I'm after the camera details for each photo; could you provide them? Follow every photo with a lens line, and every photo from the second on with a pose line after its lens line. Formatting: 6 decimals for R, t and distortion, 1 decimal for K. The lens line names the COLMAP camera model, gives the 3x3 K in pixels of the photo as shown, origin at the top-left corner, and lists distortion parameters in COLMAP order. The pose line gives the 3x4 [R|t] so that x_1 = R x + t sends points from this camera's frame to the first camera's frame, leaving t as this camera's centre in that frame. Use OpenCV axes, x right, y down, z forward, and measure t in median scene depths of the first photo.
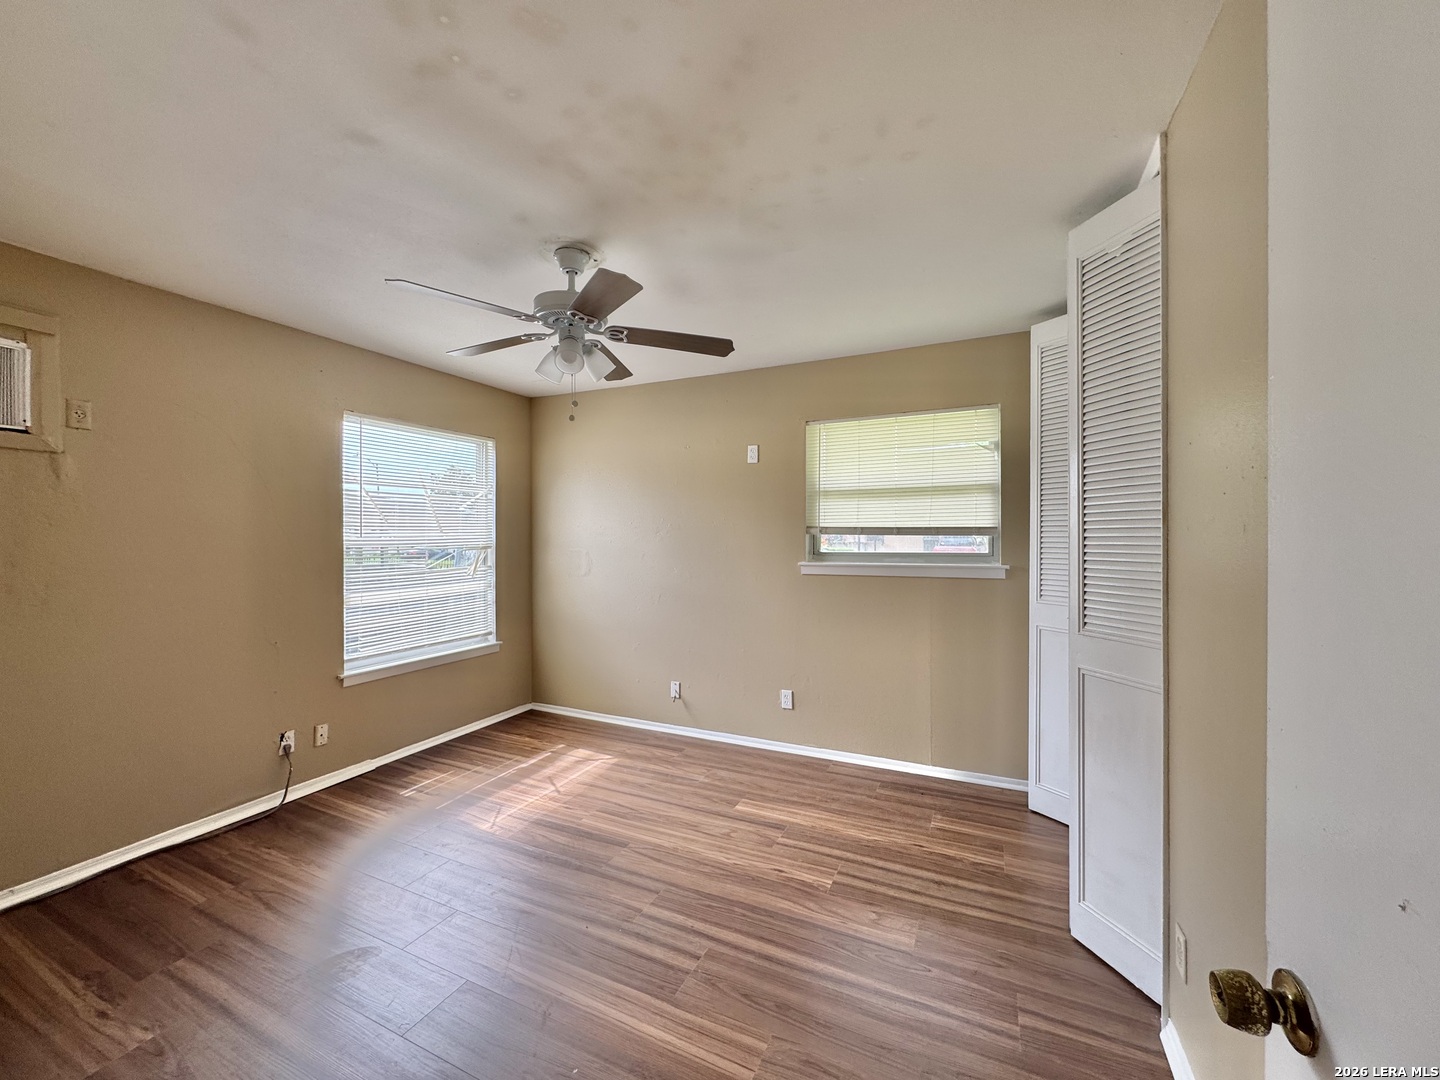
lens RADIAL K [[573.7, 0, 720.0], [0, 573.7, 540.0], [0, 0, 1]] dist [-0.001440, -0.000972]
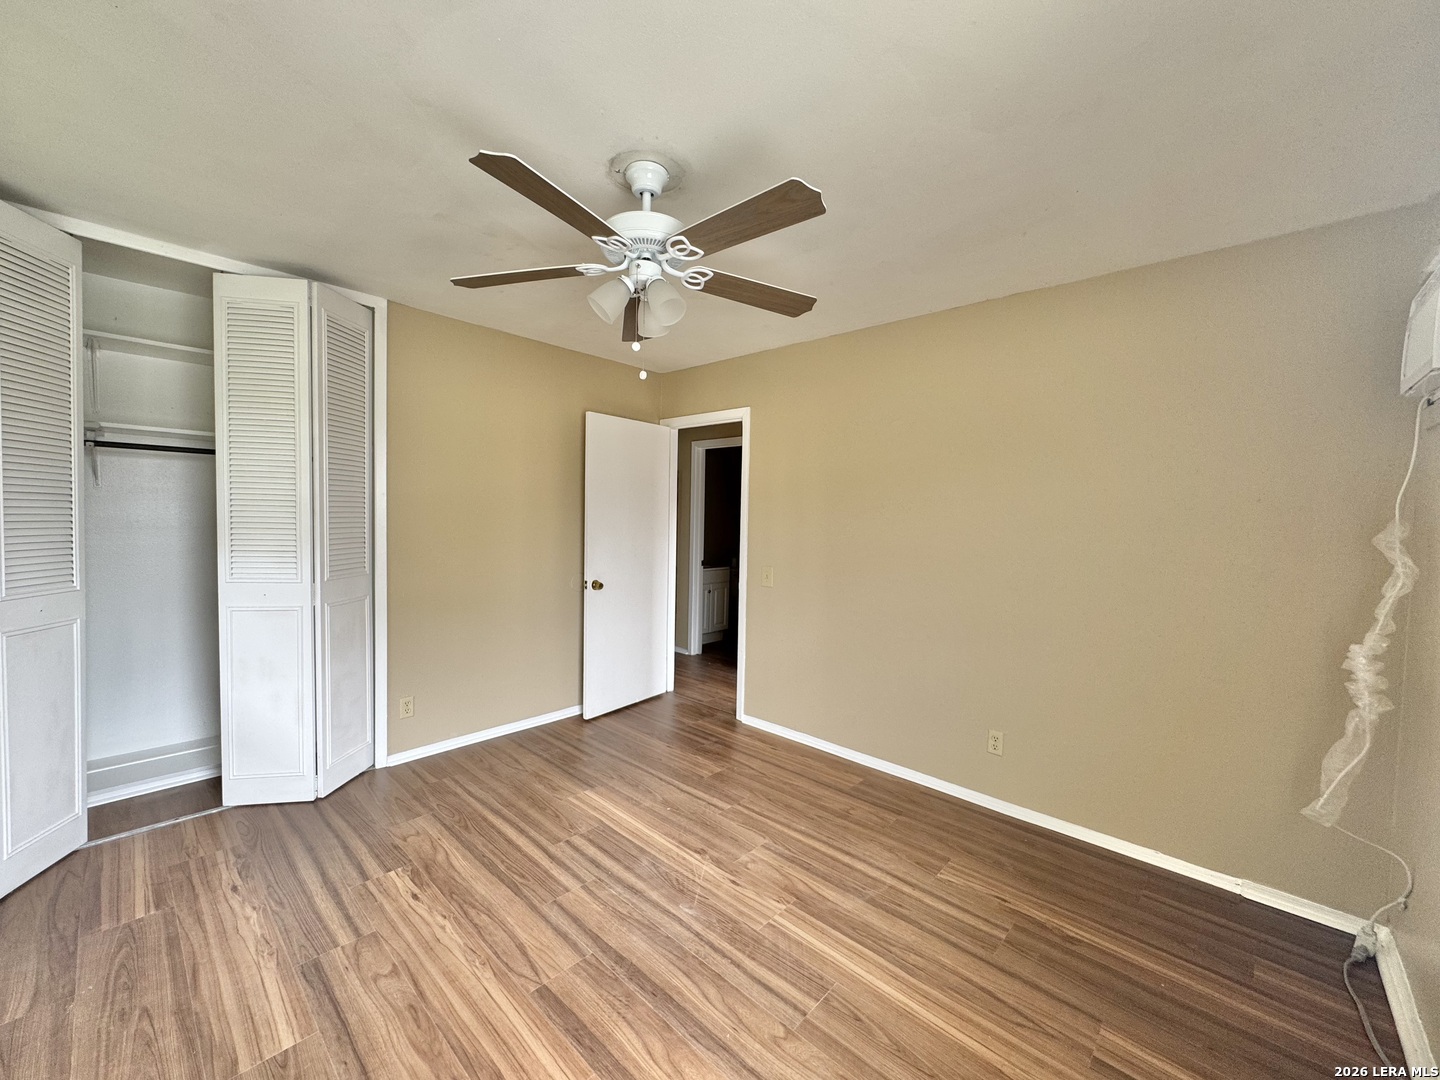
lens RADIAL K [[573.7, 0, 720.0], [0, 573.7, 540.0], [0, 0, 1]] dist [-0.001440, -0.000972]
pose [[-0.954185, -0.029655, 0.297744, -0.624677], [-0.016999, 0.998842, 0.045006, -0.017266], [-0.298734, 0.037882, -0.953584, 1.784653]]
